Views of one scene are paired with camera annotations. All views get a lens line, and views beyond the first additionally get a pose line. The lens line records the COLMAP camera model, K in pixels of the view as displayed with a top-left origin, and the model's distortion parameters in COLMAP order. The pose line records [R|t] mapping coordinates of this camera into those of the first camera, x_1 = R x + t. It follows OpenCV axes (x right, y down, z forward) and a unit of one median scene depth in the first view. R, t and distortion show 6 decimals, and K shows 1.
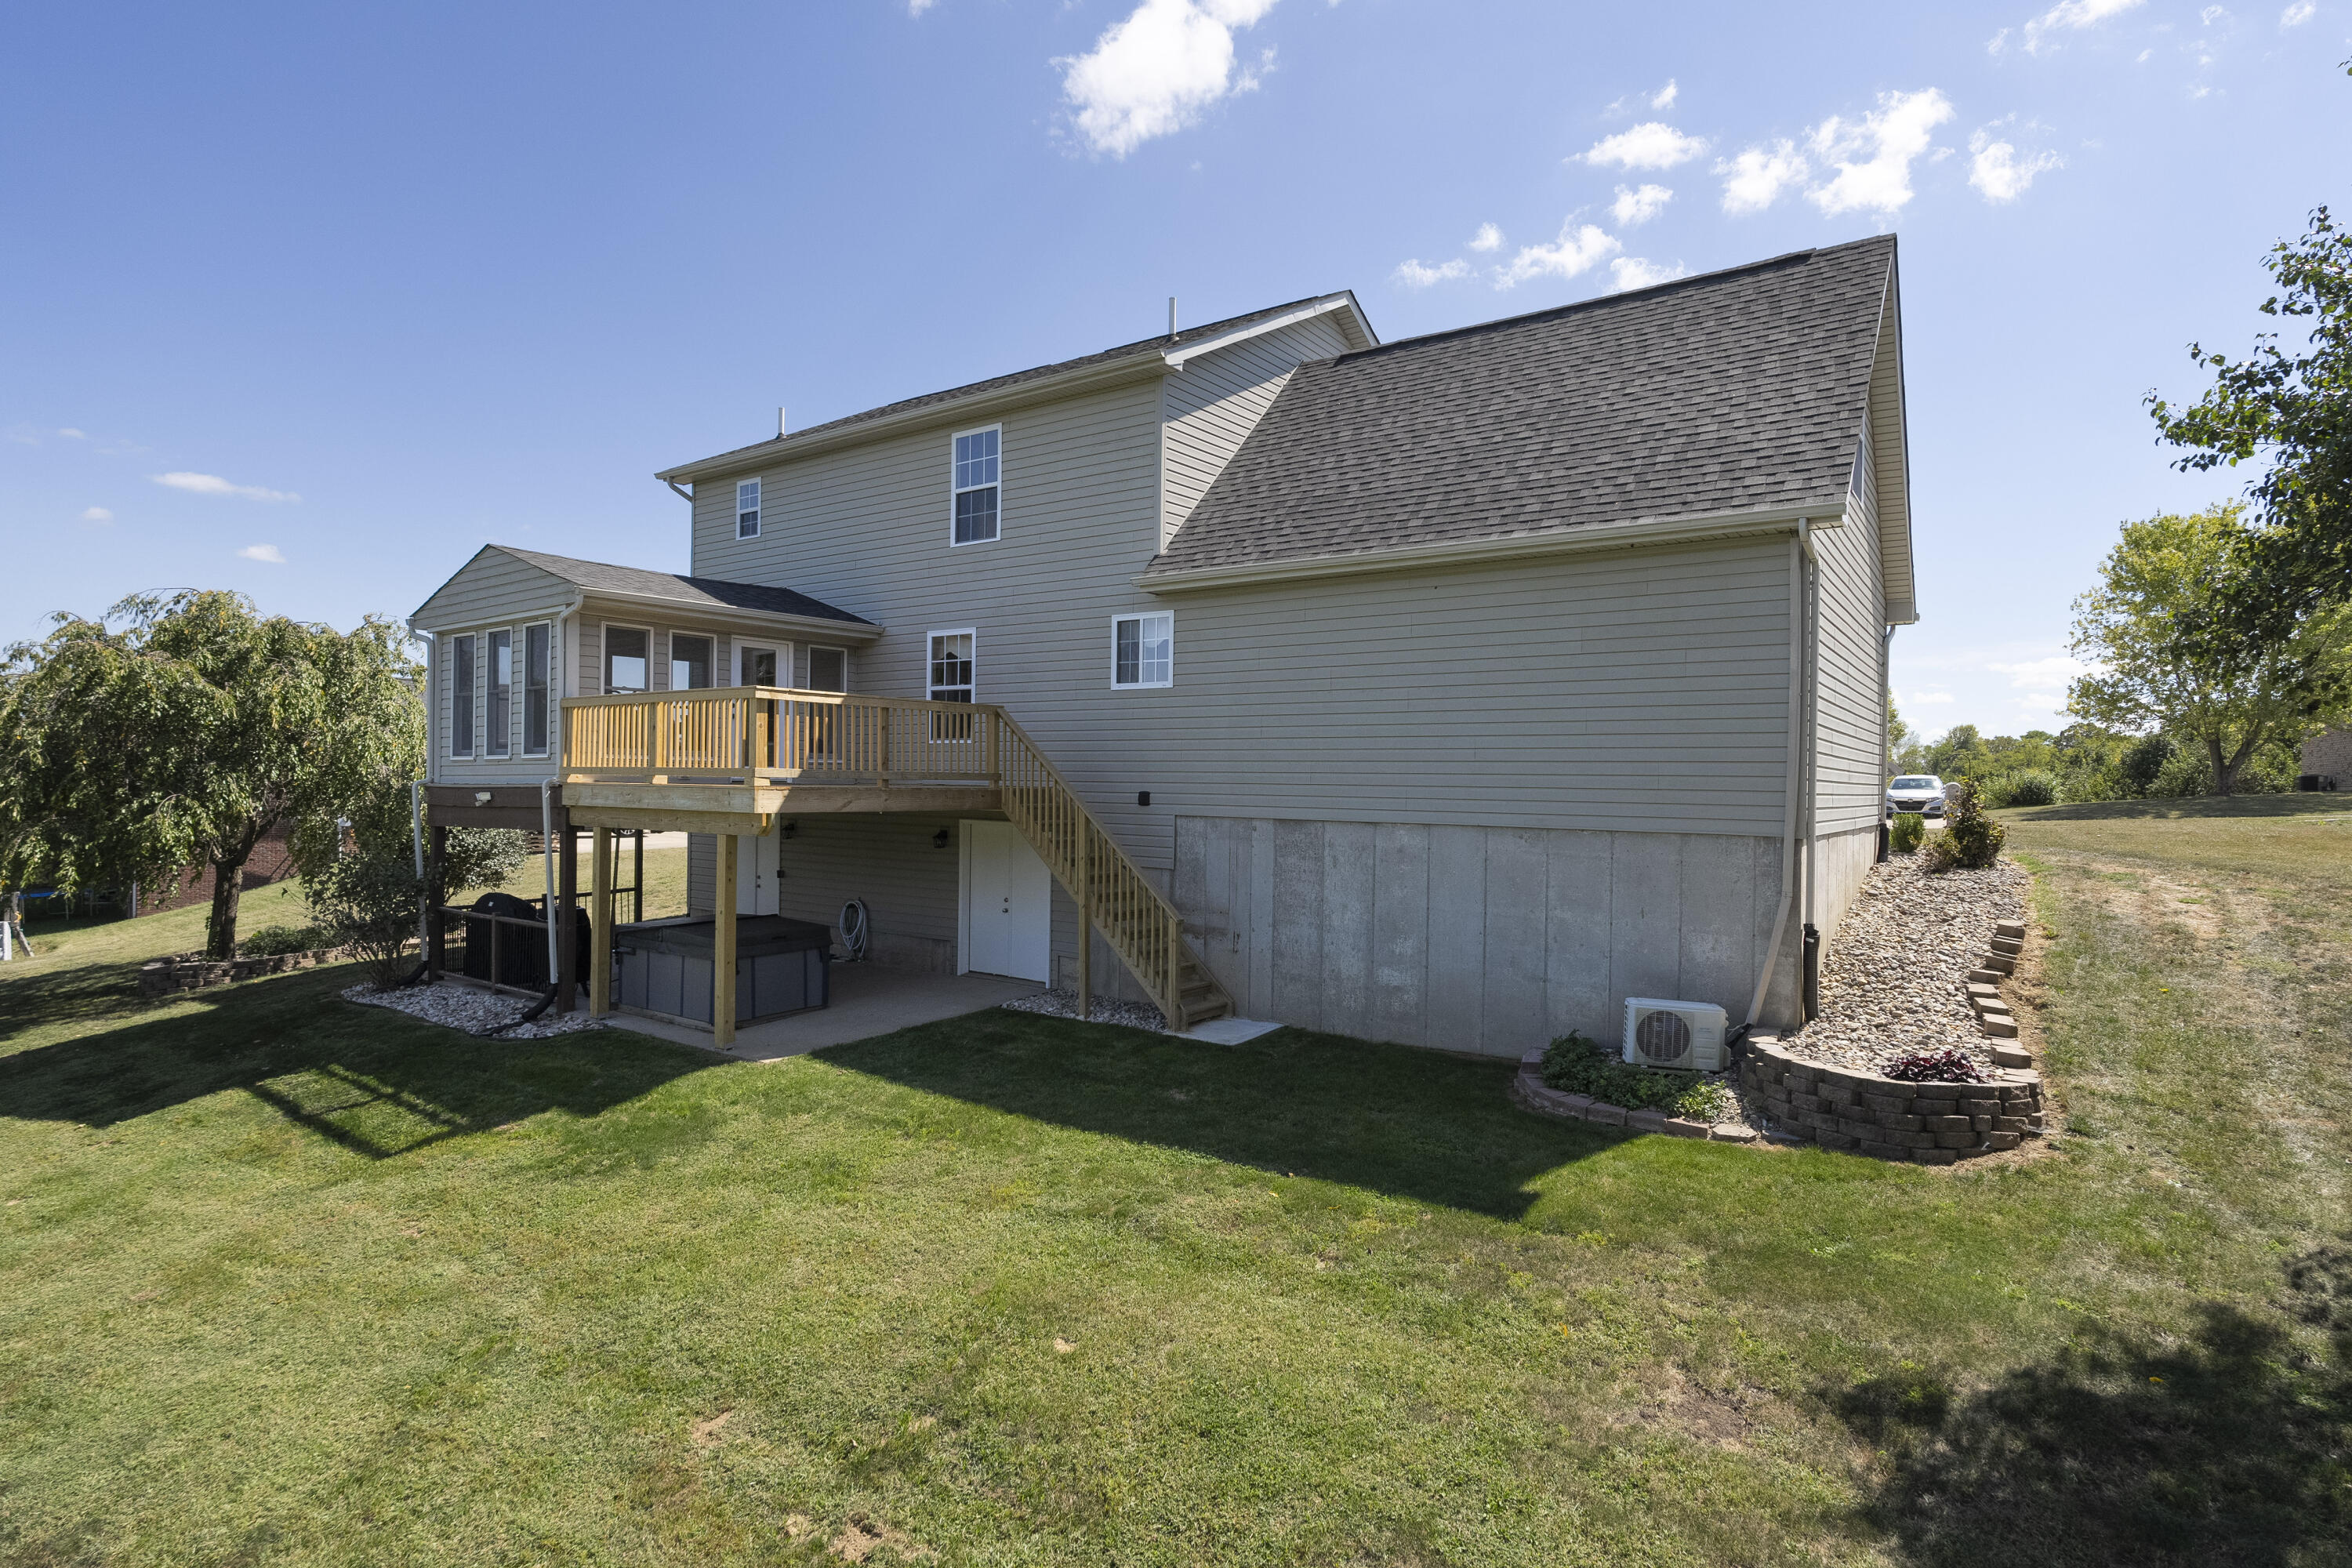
lens RADIAL K [[1189.1, 0, 1172.3], [0, 1189.1, 778.6], [0, 0, 1]] dist [-0.002414, -0.000102]
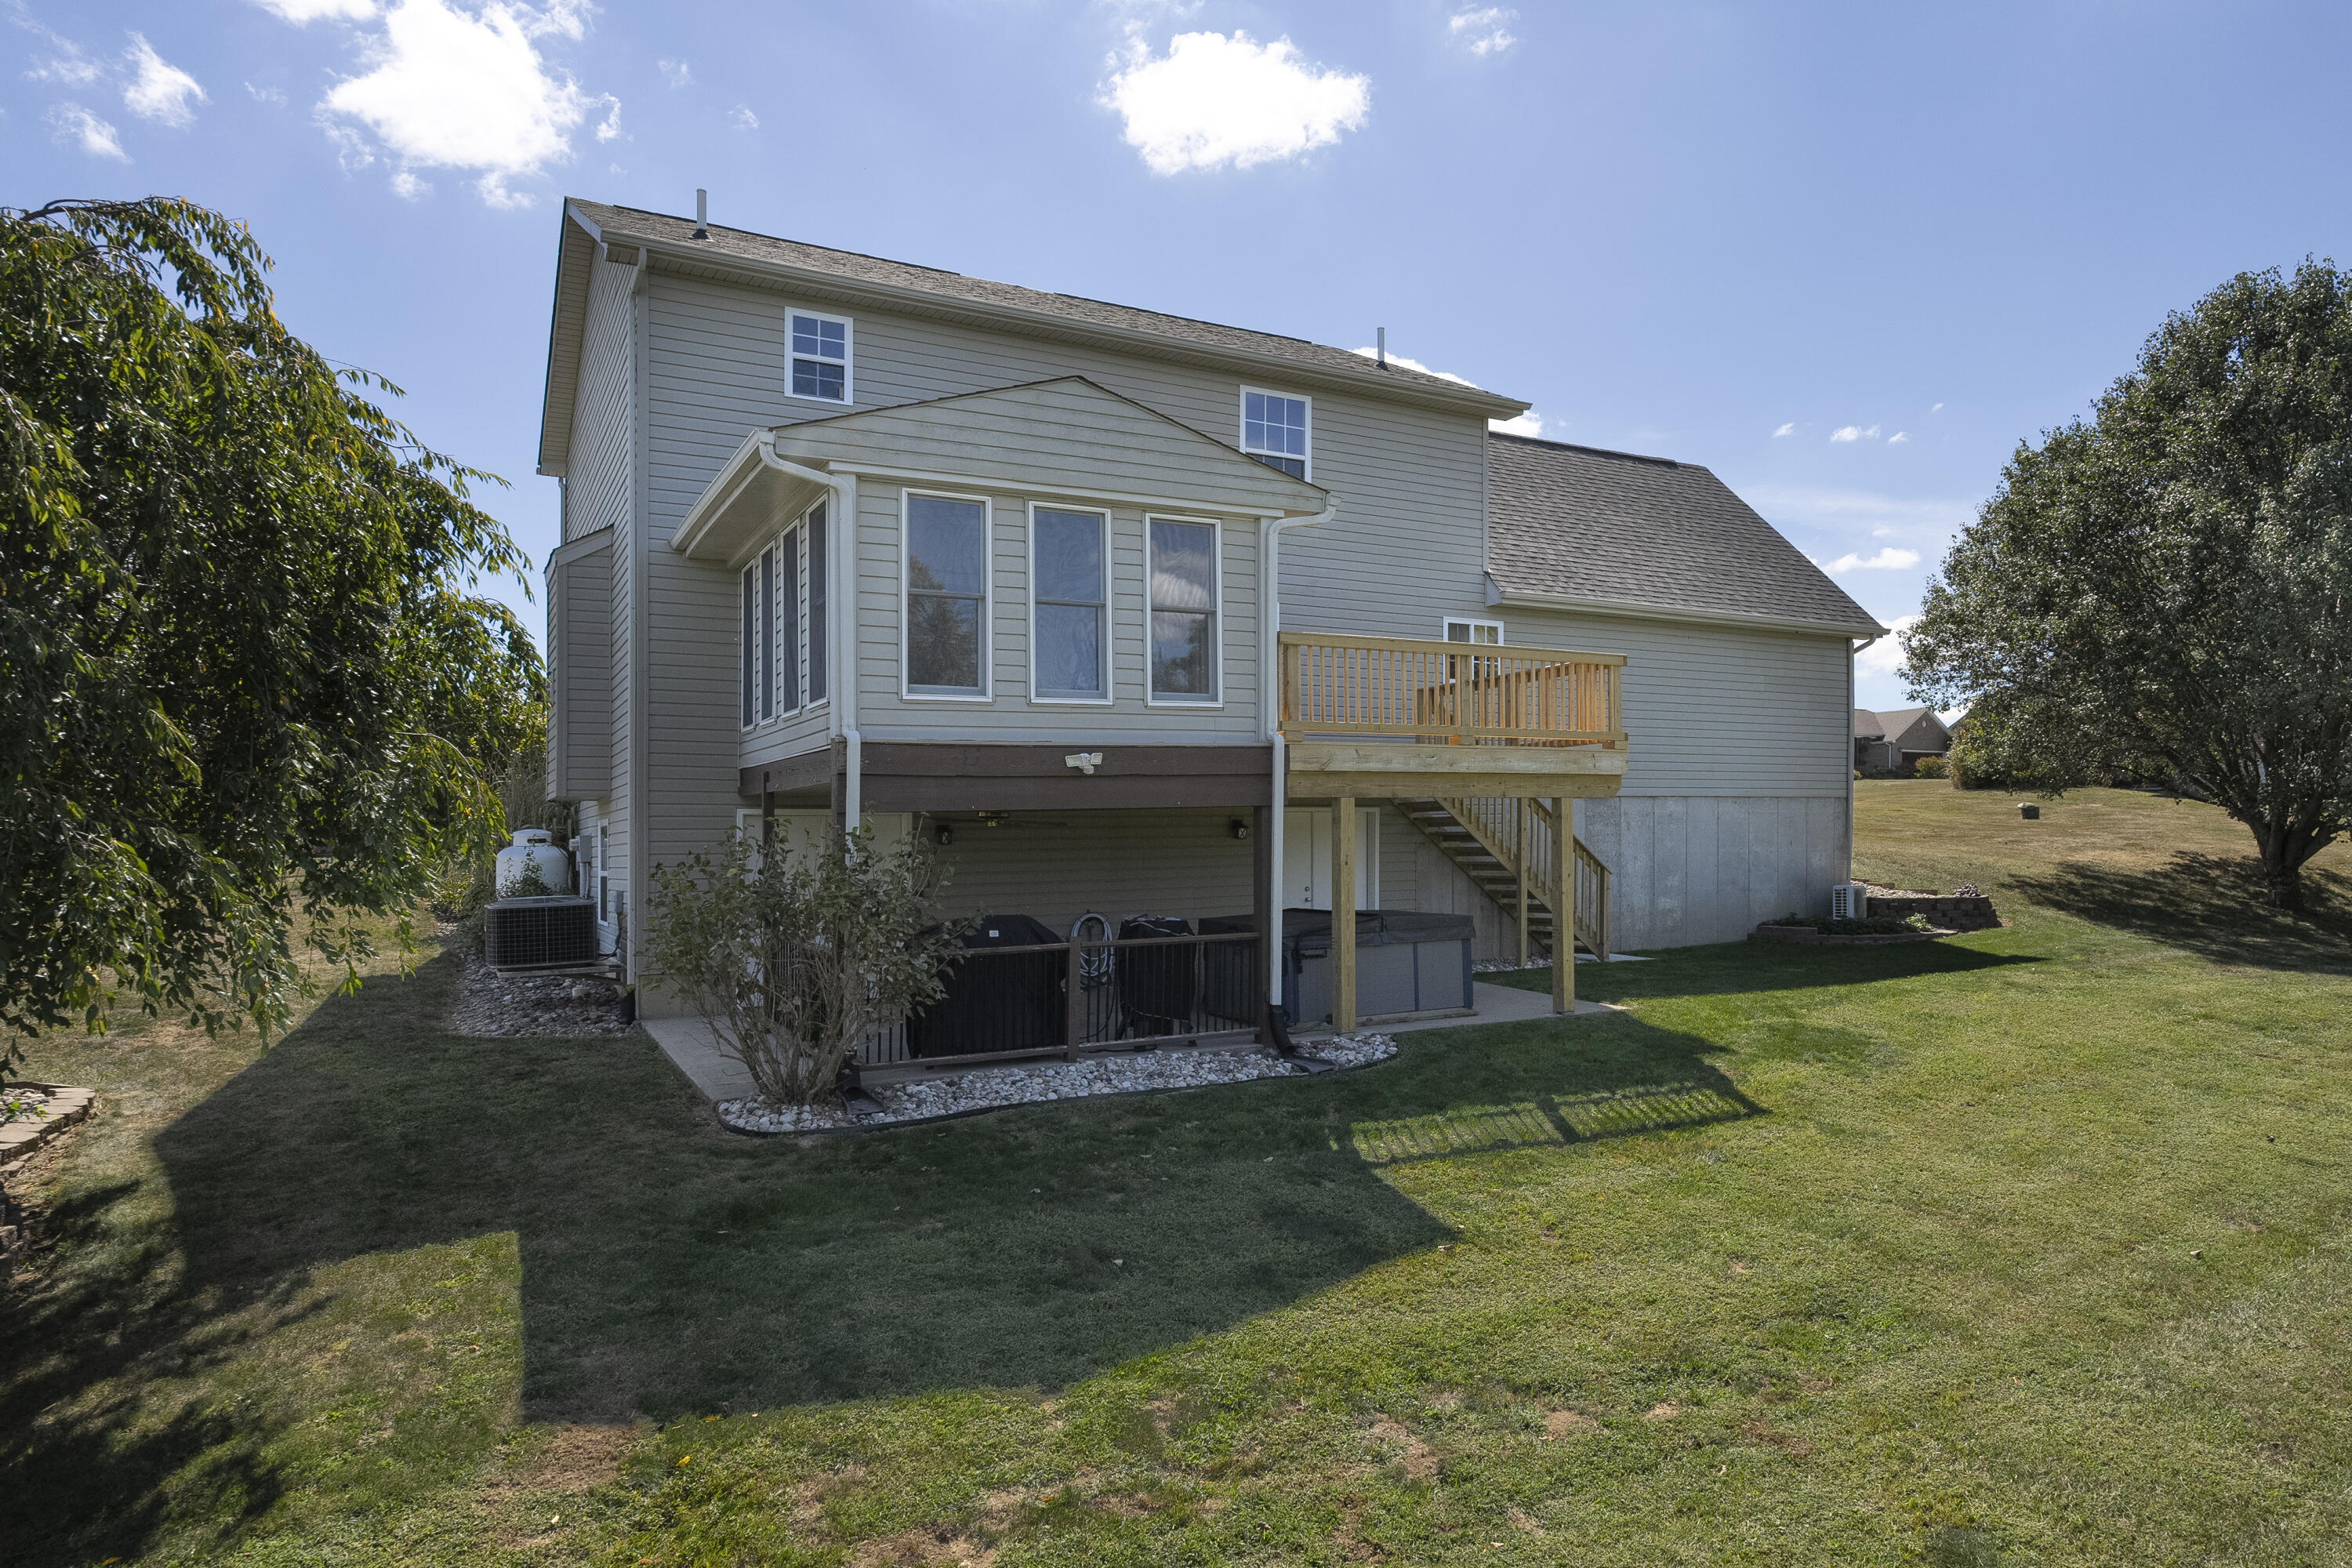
lens RADIAL K [[1189.1, 0, 1173.5], [0, 1189.1, 792.1], [0, 0, 1]] dist [-0.002414, -0.000102]
pose [[0.492575, -0.001708, 0.870268, -1.283598], [0.004825, 0.999988, -0.000769, 0.028961], [-0.870257, 0.004578, 0.492577, 0.762937]]
